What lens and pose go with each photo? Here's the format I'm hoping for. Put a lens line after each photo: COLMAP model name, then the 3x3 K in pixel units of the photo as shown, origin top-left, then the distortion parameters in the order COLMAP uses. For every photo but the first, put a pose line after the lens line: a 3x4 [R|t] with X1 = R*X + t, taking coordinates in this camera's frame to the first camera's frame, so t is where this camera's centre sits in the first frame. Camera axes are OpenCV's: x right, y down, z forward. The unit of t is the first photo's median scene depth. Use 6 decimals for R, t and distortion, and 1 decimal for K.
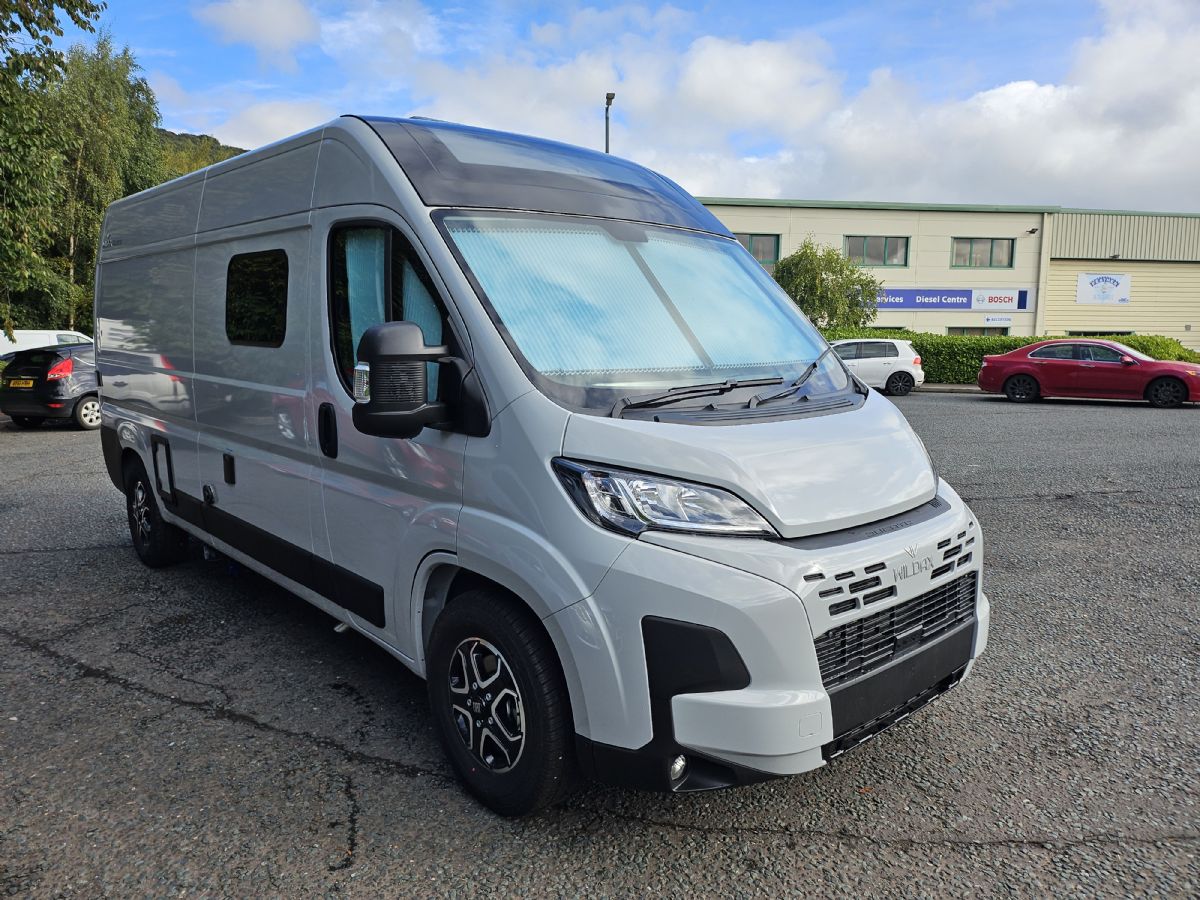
lens RADIAL K [[842.4, 0, 602.3], [0, 842.4, 455.0], [0, 0, 1]] dist [0.060082, -0.060342]
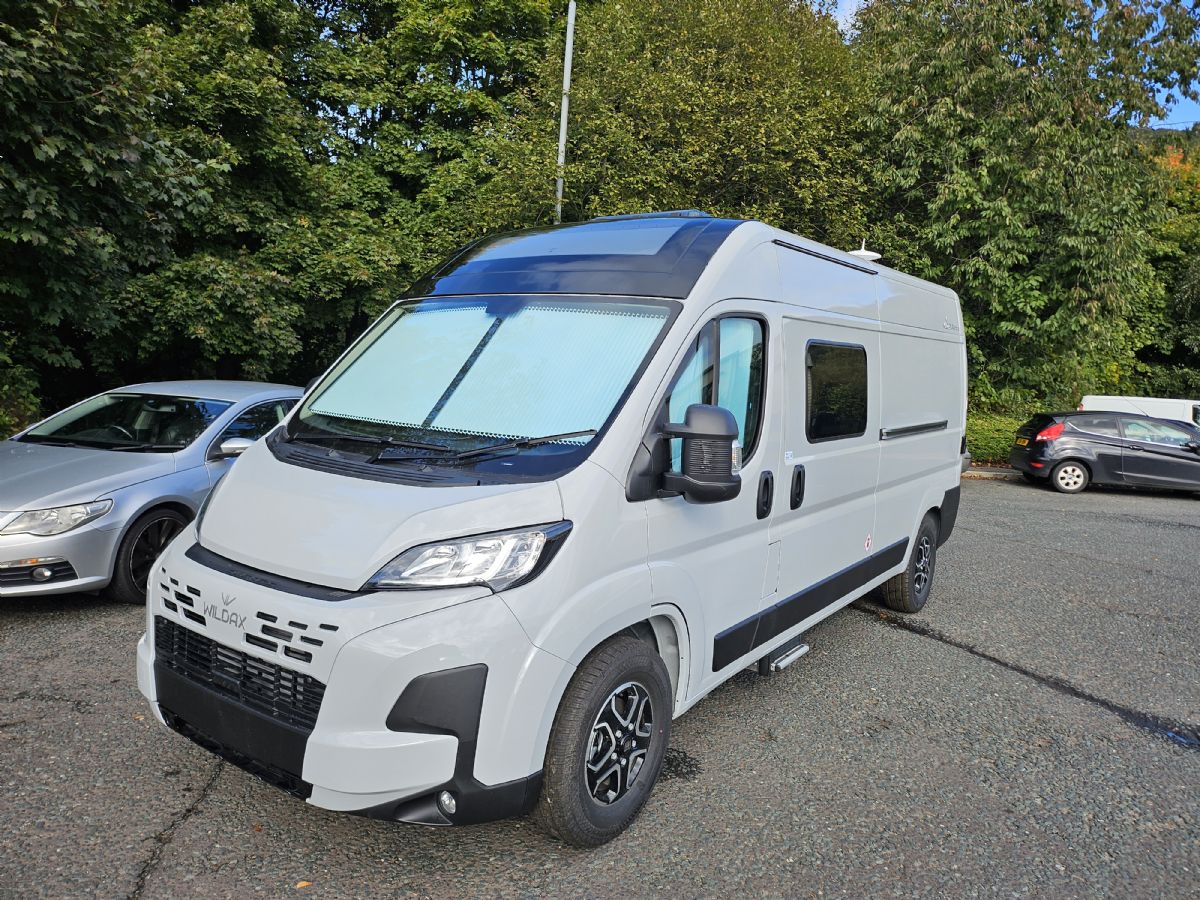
lens RADIAL K [[842.4, 0, 604.6], [0, 842.4, 452.5], [0, 0, 1]] dist [0.060082, -0.060342]
pose [[0.208844, 0.112384, -0.971470, 1.320718], [-0.192013, 0.978752, 0.071948, -0.208598], [0.958914, 0.171509, 0.225986, 1.055782]]
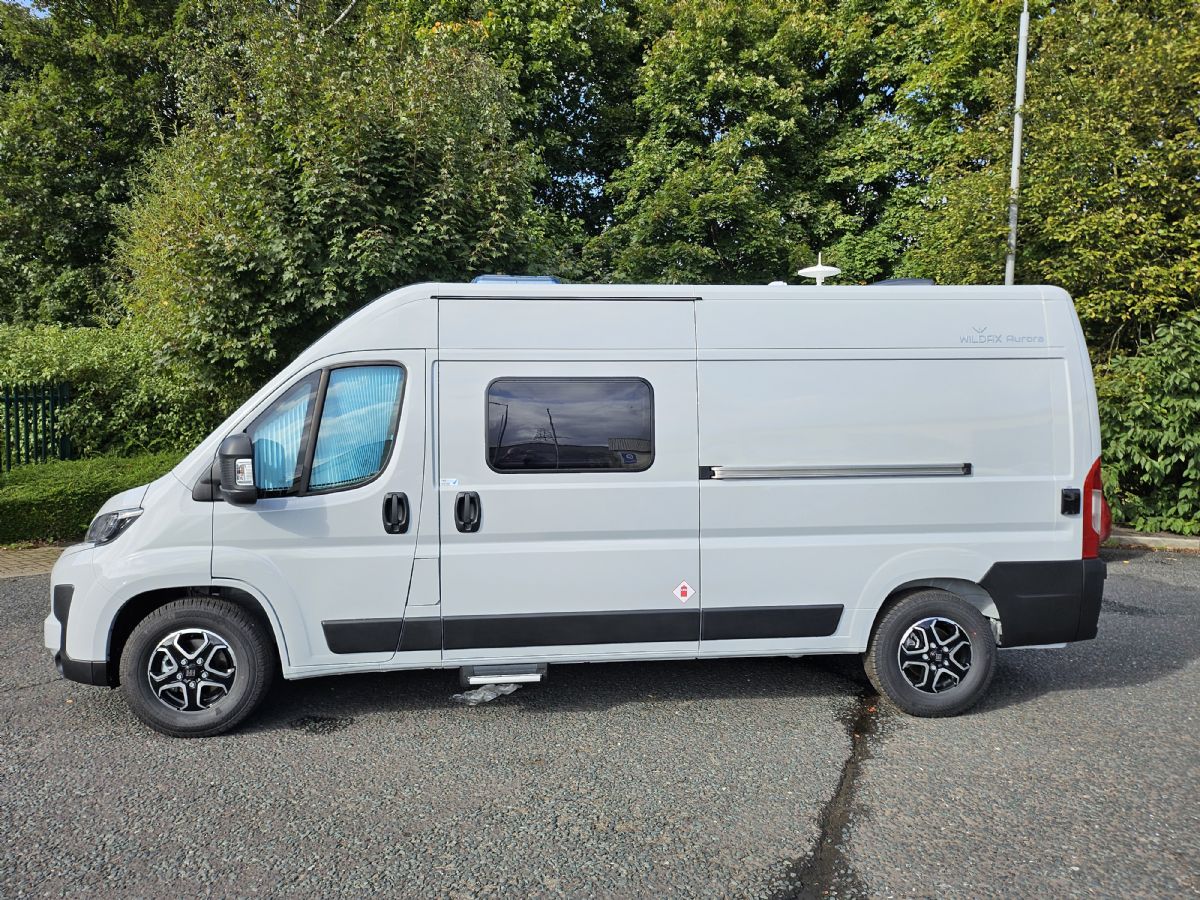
lens RADIAL K [[842.4, 0, 594.5], [0, 842.4, 445.9], [0, 0, 1]] dist [0.060082, -0.060342]
pose [[-0.606108, 0.027600, -0.794903, 1.107765], [-0.118149, 0.985186, 0.124295, -0.443491], [0.786558, 0.169253, -0.593868, 2.725820]]
